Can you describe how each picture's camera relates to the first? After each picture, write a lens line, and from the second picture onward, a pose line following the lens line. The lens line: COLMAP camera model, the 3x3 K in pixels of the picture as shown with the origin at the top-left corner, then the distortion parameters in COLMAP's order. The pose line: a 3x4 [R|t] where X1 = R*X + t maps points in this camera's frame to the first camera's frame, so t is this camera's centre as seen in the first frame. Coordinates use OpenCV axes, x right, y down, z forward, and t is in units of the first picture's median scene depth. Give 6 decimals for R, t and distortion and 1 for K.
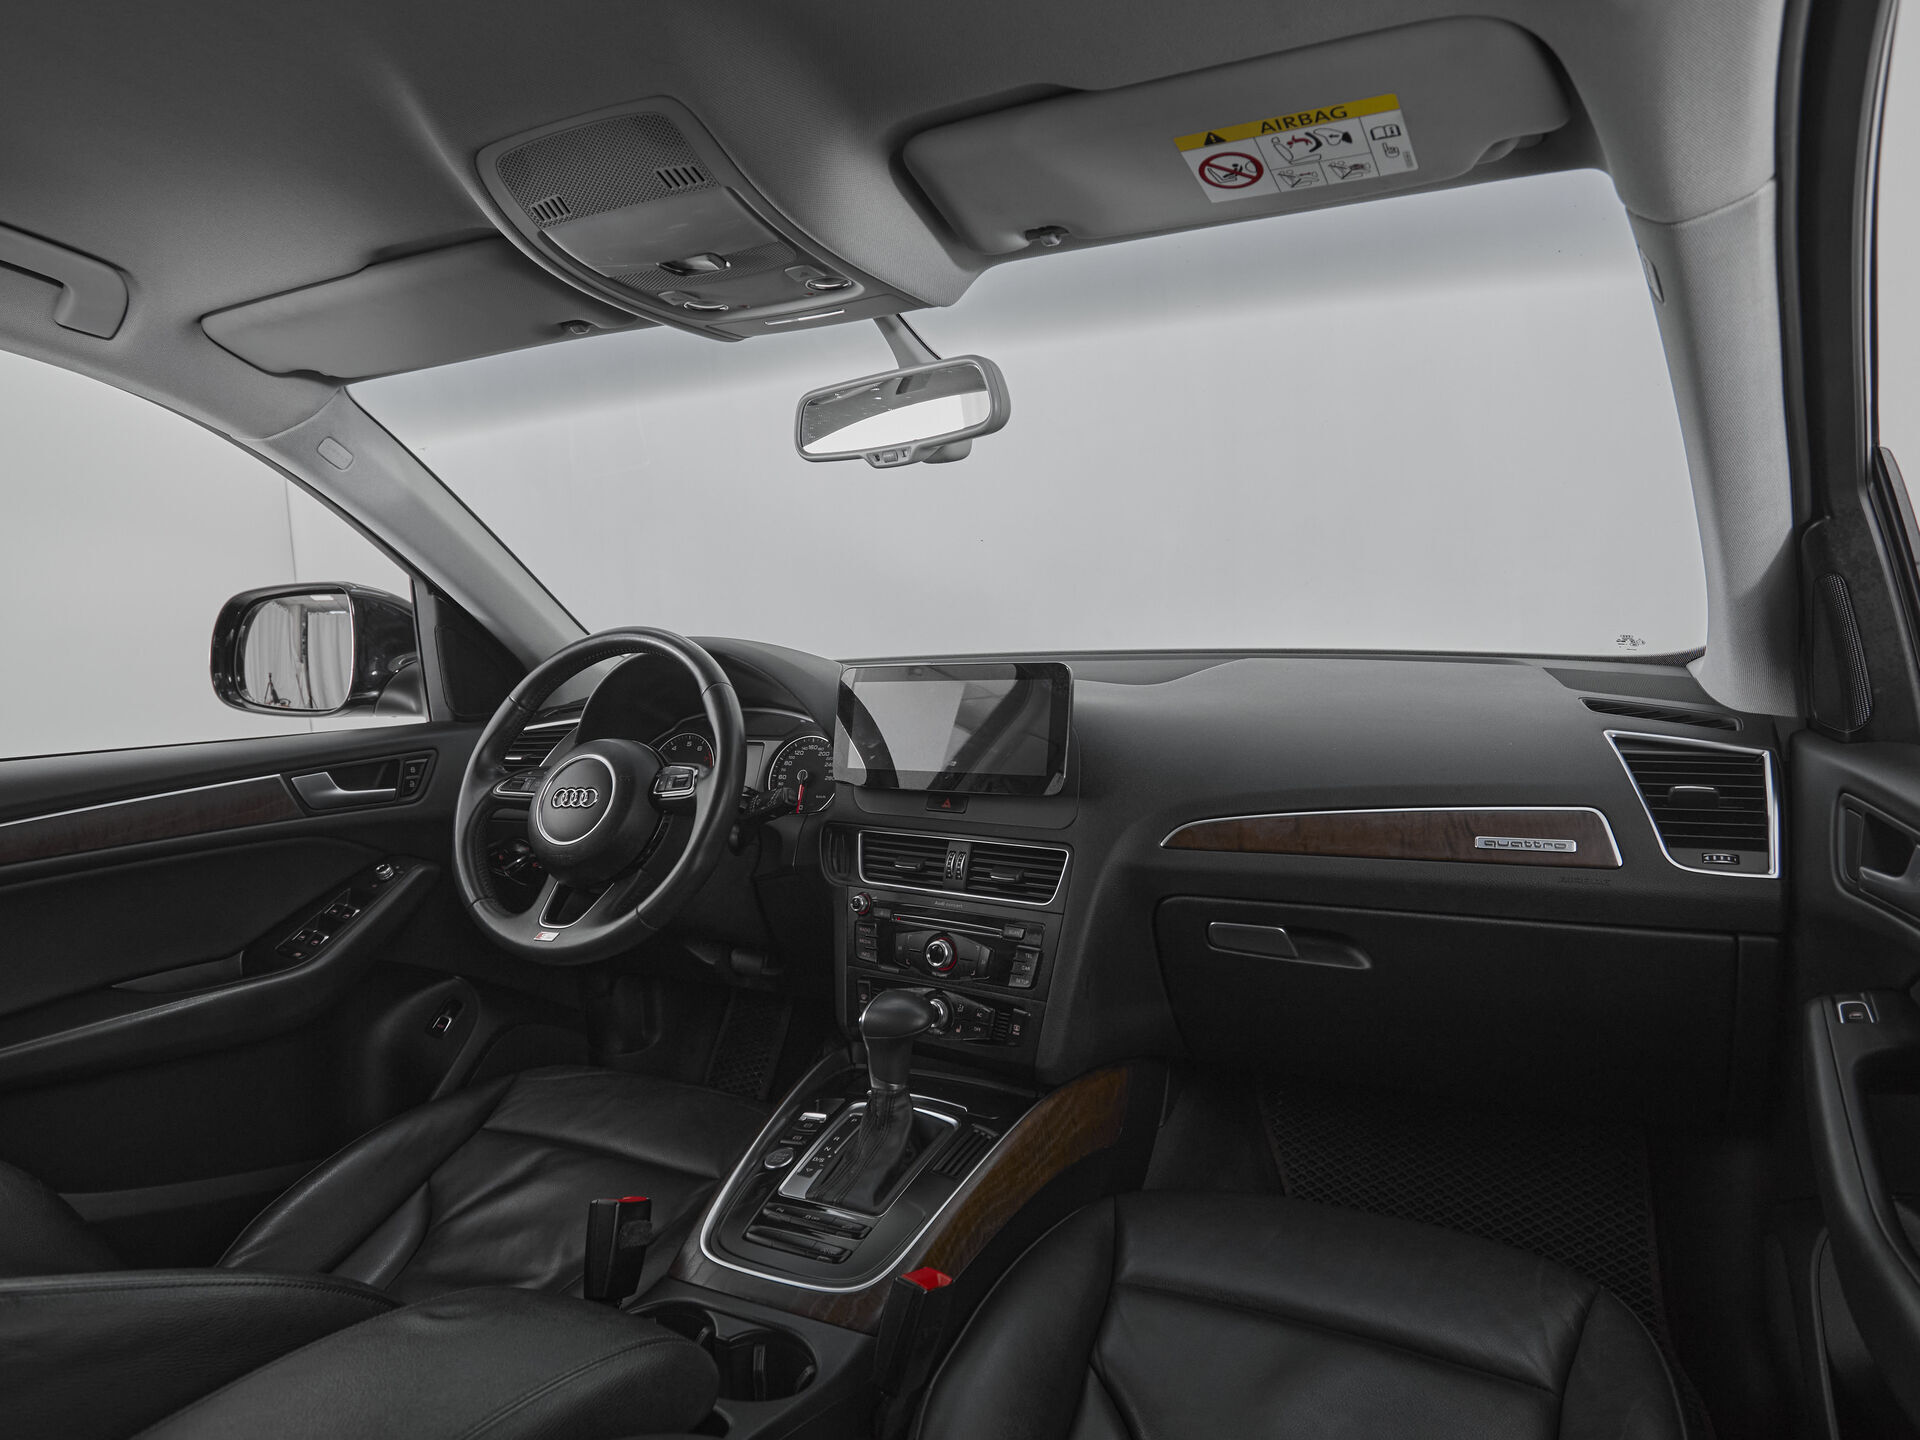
lens RADIAL K [[1128.6, 0, 960.0], [0, 1128.6, 720.0], [0, 0, 1]] dist [0.000736, -0.000102]
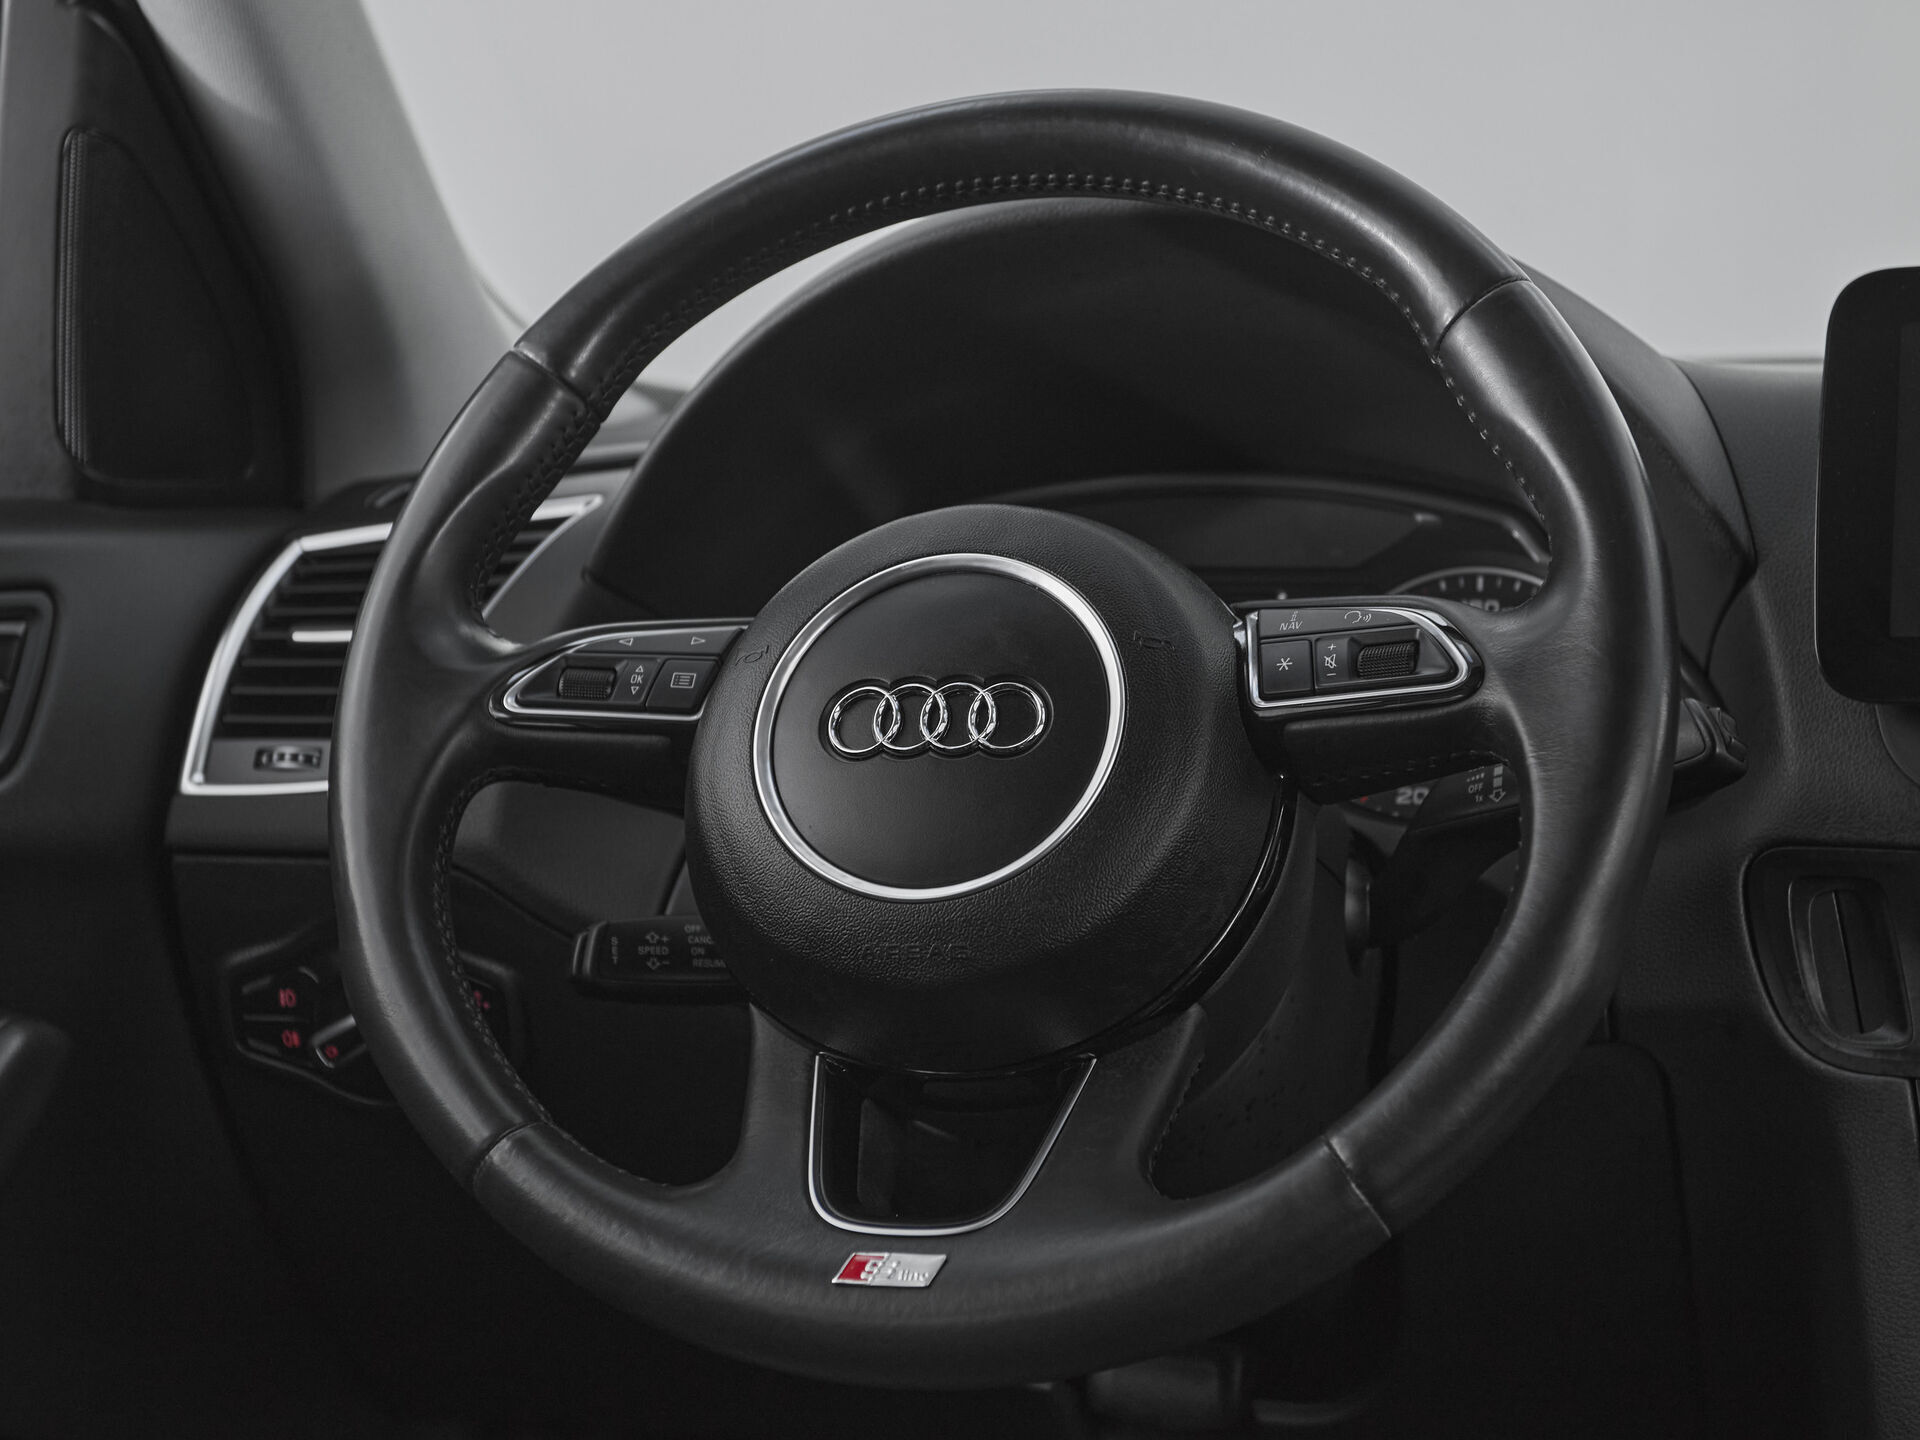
lens RADIAL K [[2871.8, 0, 960.0], [0, 2871.8, 720.0], [0, 0, 1]] dist [0.008770, 0.029071]
pose [[0.991098, 0.021090, 0.131457, -0.451618], [-0.018103, 0.999551, -0.023876, 0.091065], [-0.131901, 0.021284, 0.991034, 0.395006]]
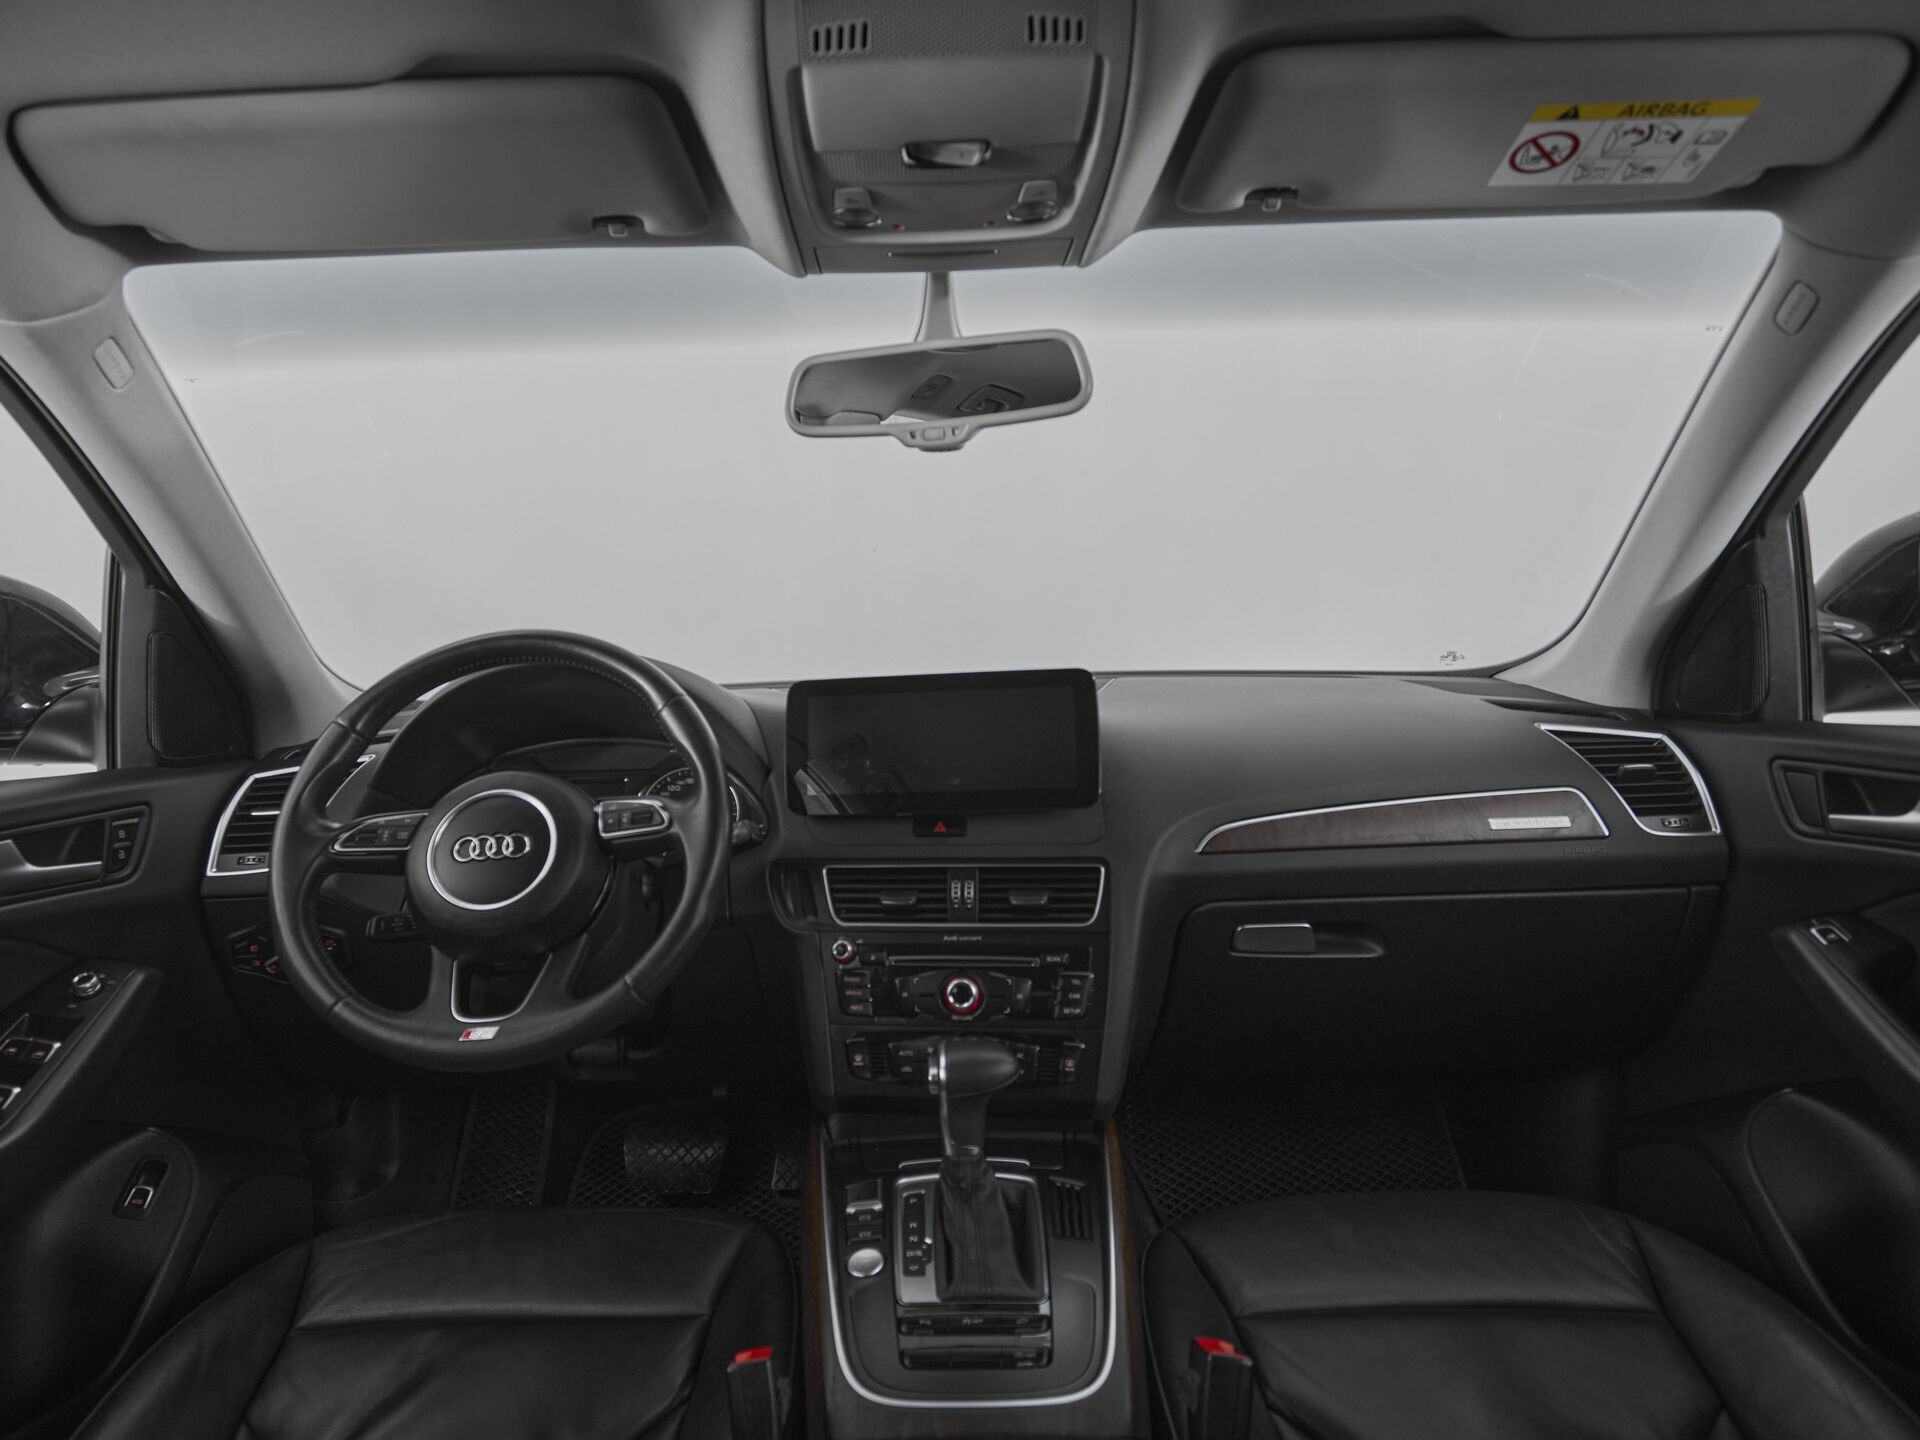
lens RADIAL K [[1105.1, 0, 899.0], [0, 1105.1, 721.4], [0, 0, 1]] dist [0.002472, -0.000605]
pose [[0.907595, -0.013093, 0.419643, -0.434448], [0.037371, 0.998065, -0.049686, 0.034309], [-0.418180, 0.060778, 0.906328, 0.220706]]
